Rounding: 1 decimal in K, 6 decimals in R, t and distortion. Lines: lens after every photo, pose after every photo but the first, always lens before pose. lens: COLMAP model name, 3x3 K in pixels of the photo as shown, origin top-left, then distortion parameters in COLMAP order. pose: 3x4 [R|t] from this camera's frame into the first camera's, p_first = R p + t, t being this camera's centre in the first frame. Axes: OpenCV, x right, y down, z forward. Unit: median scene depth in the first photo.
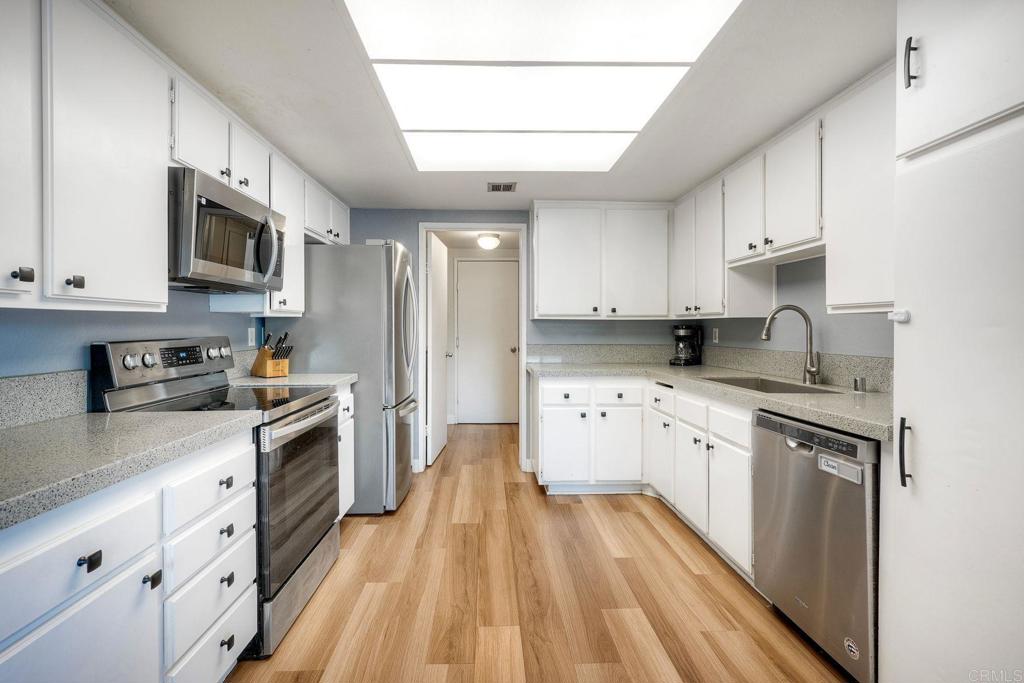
lens RADIAL K [[482.4, 0, 502.8], [0, 482.4, 330.0], [0, 0, 1]] dist [-0.001538, 0.000298]
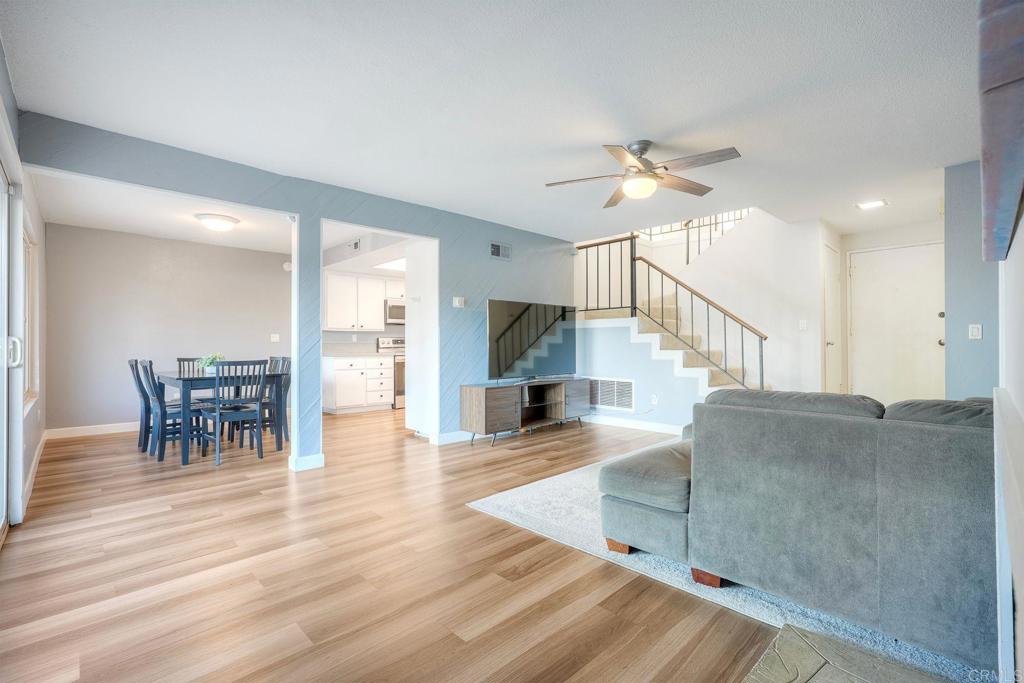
lens RADIAL K [[453.5, 0, 493.2], [0, 453.5, 339.9], [0, 0, 1]] dist [0.000129, 0.000109]
pose [[0.661091, -0.007859, -0.750265, 2.049879], [0.001204, 0.999955, -0.009413, 0.057515], [0.750305, 0.005319, 0.661070, -0.689889]]
